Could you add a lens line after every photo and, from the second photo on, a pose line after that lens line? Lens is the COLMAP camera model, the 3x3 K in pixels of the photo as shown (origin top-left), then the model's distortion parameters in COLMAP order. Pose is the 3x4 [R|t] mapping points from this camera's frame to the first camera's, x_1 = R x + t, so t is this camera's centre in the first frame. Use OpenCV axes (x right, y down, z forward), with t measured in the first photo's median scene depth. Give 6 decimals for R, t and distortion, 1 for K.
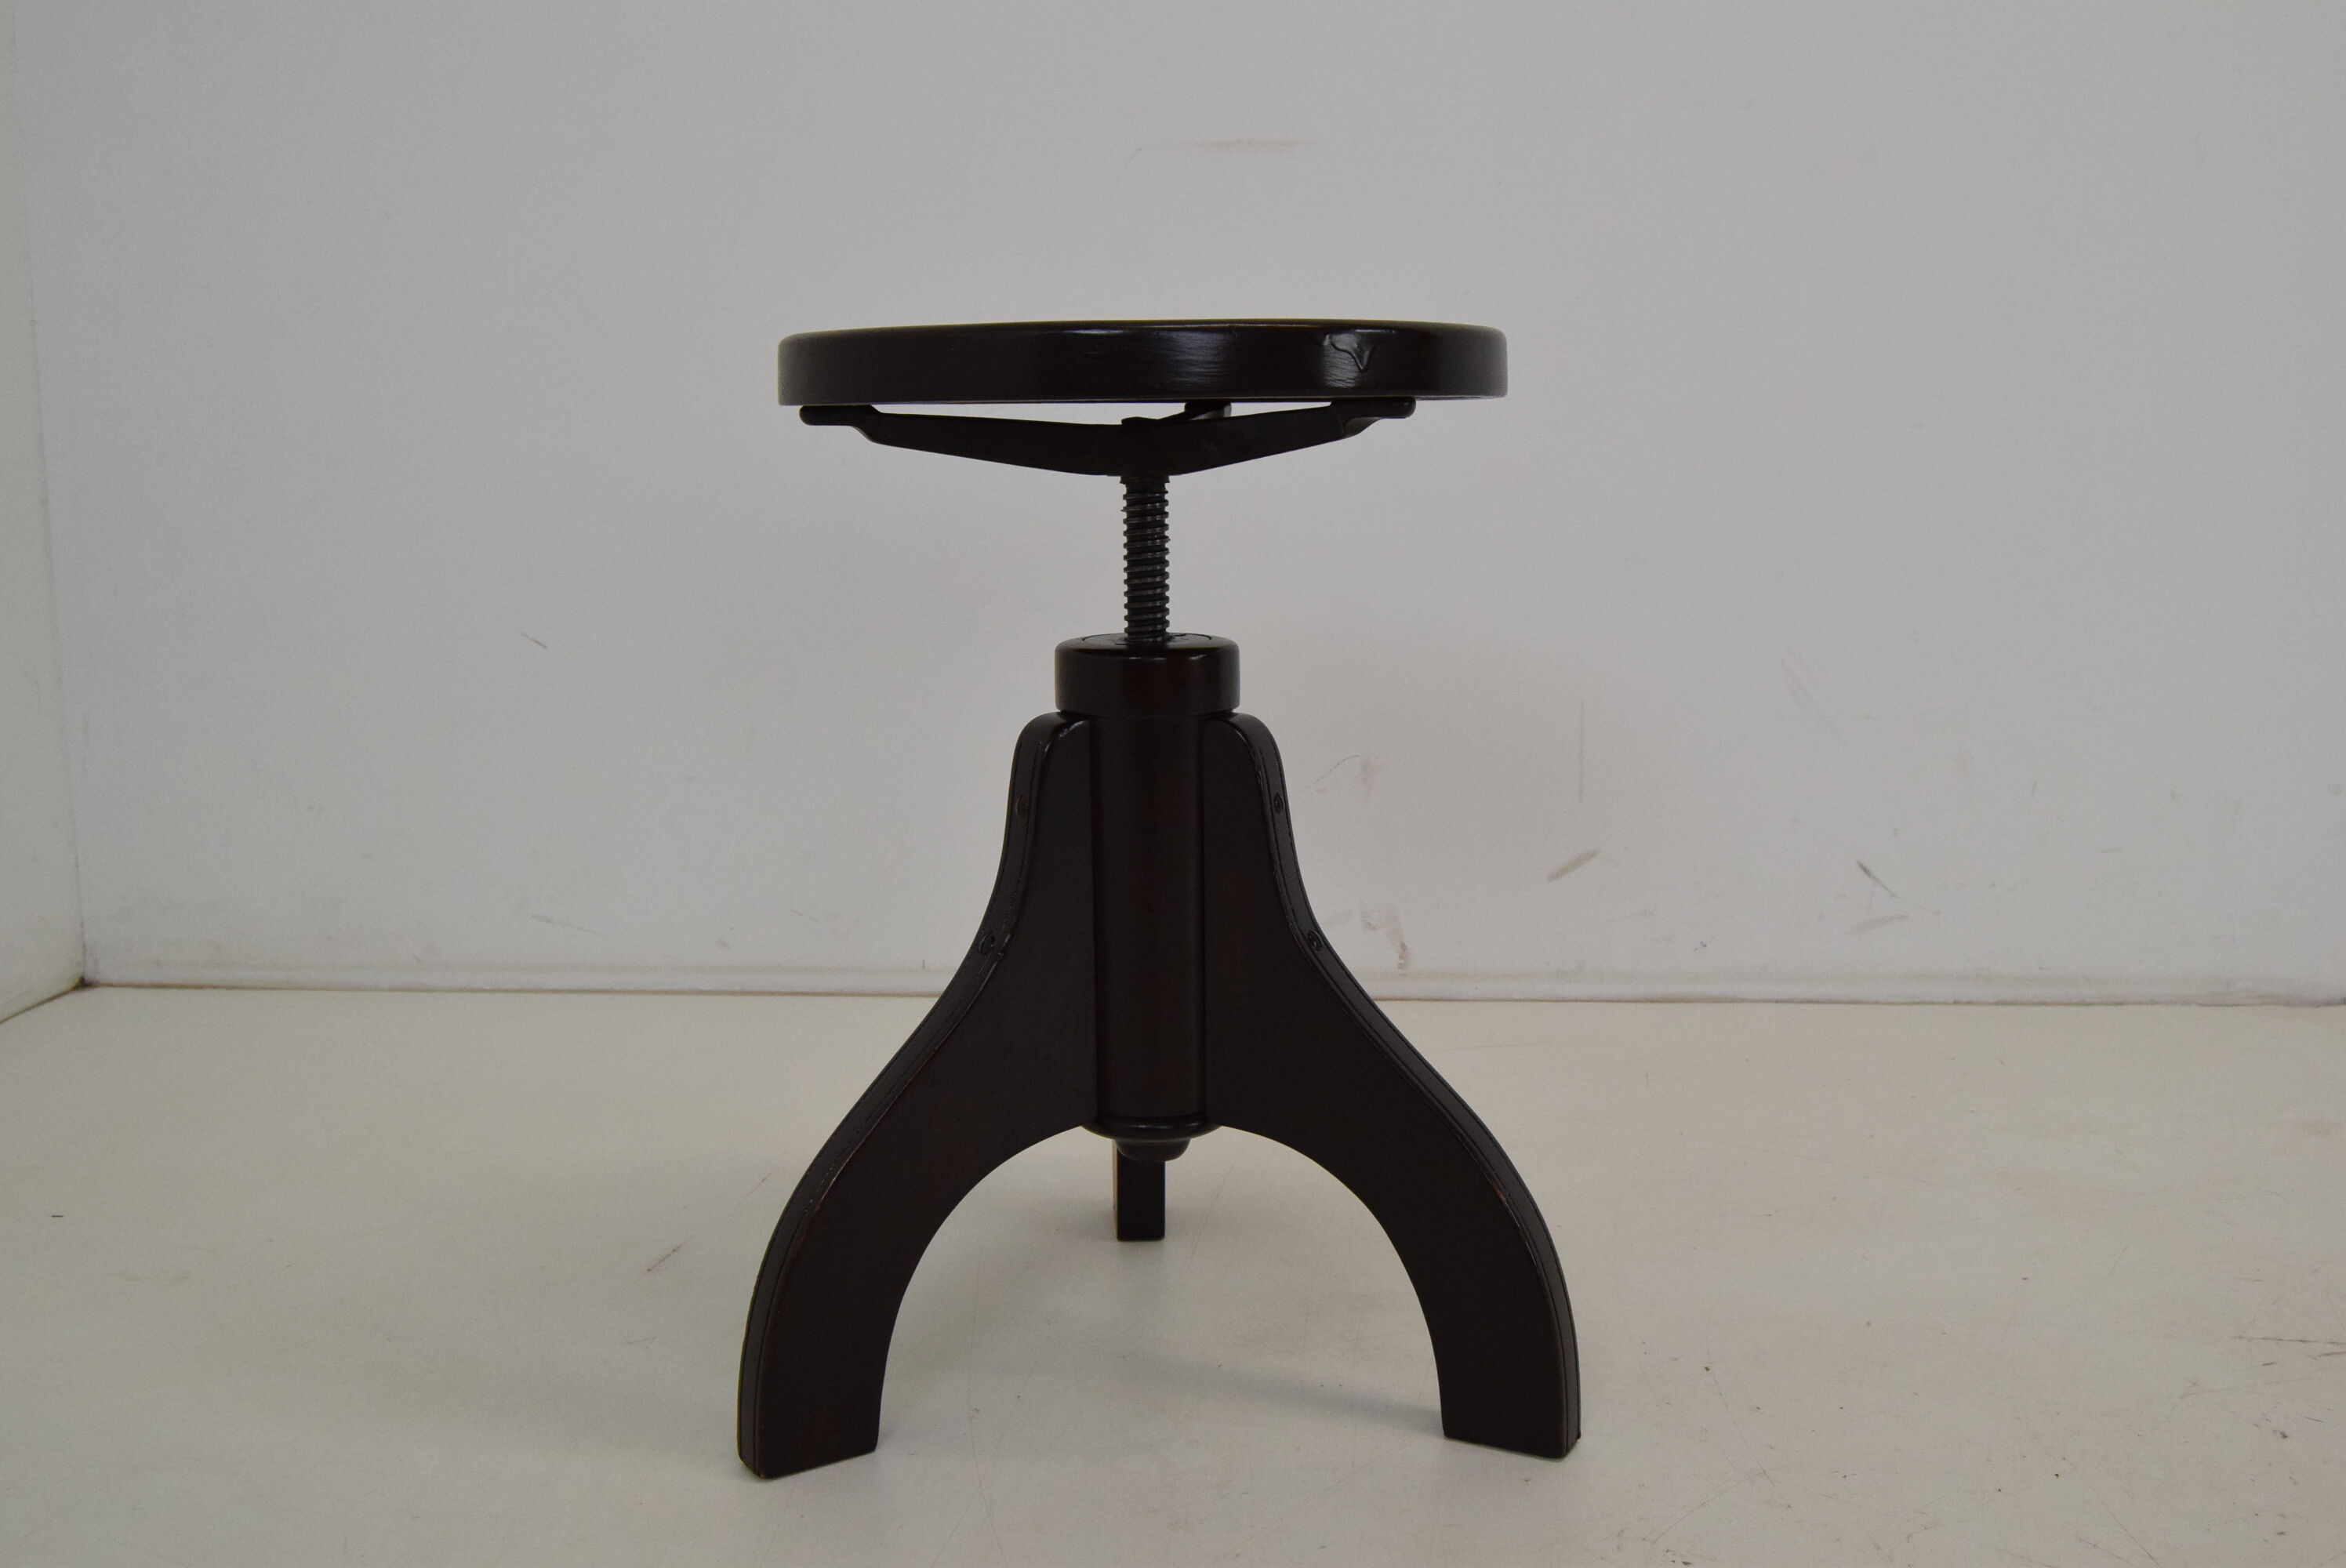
lens RADIAL K [[2256.3, 0, 1173.0], [0, 2256.3, 784.0], [0, 0, 1]] dist [-0.084097, 0.033305]
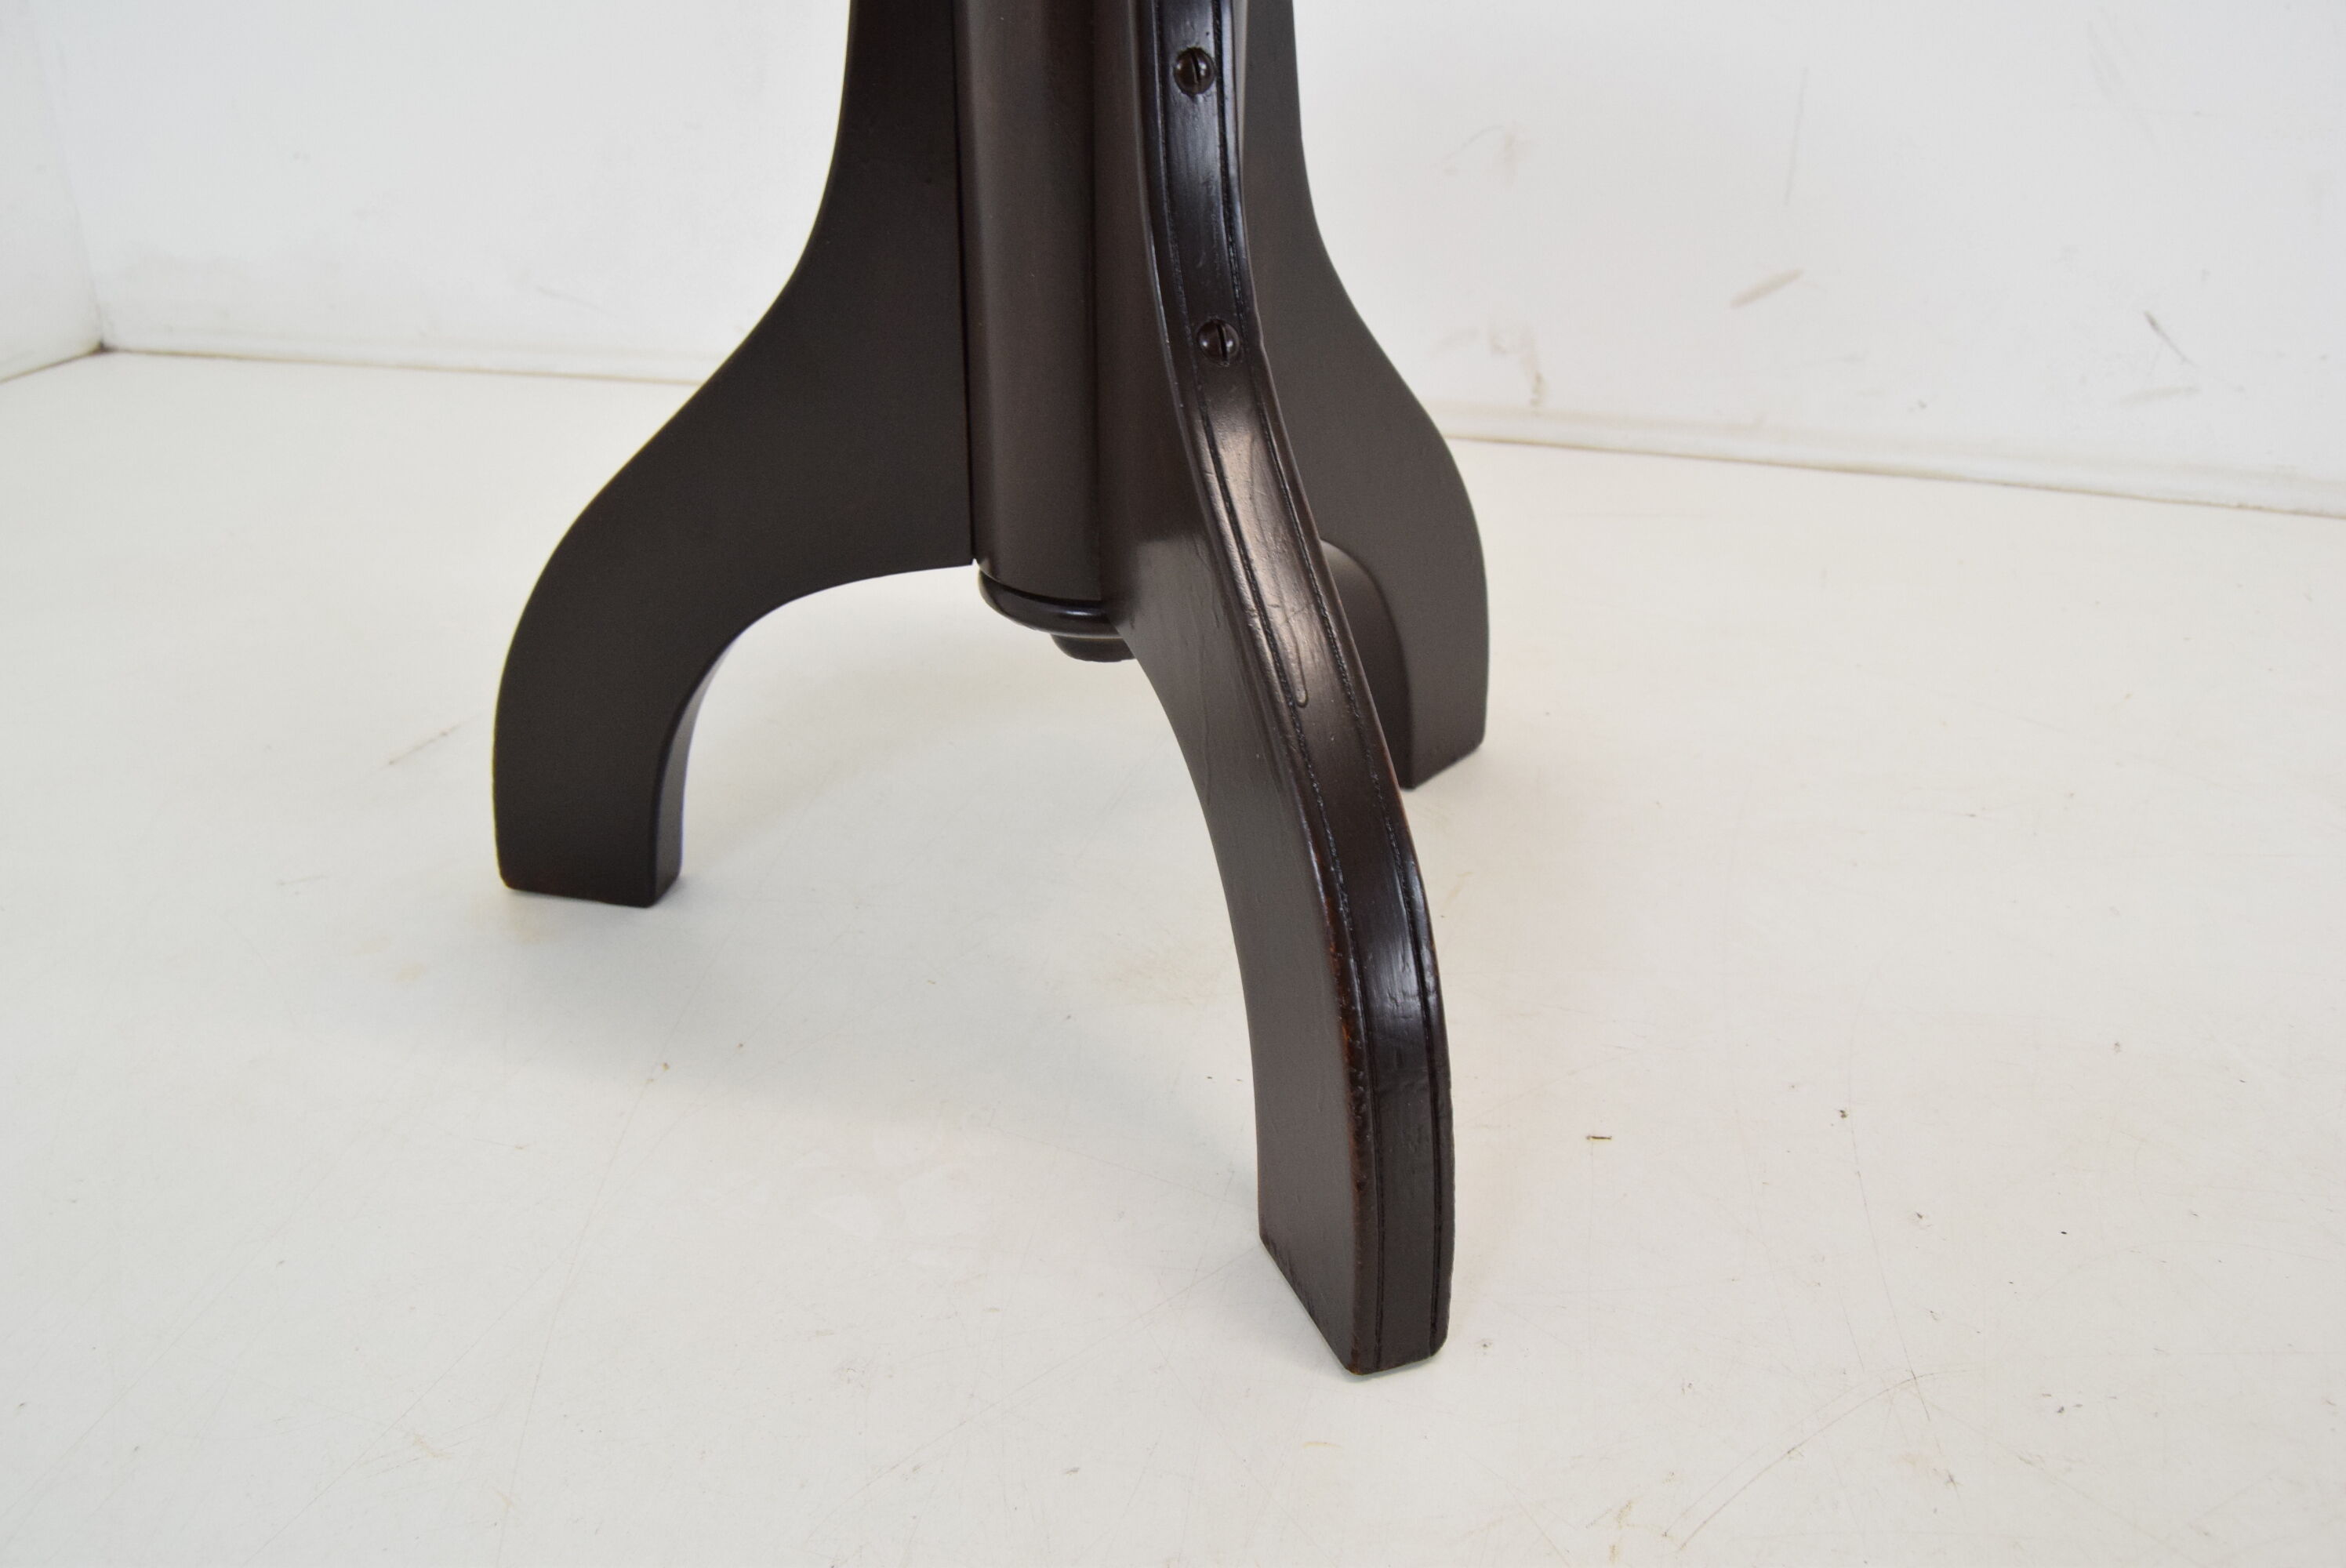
lens RADIAL K [[1809.6, 0, 1173.0], [0, 1809.6, 784.0], [0, 0, 1]] dist [-0.101012, 0.042698]
pose [[0.987199, 0.090022, -0.131657, 0.071331], [-0.046588, 0.952240, 0.301776, 0.023170], [0.152536, -0.291779, 0.944245, 0.336663]]
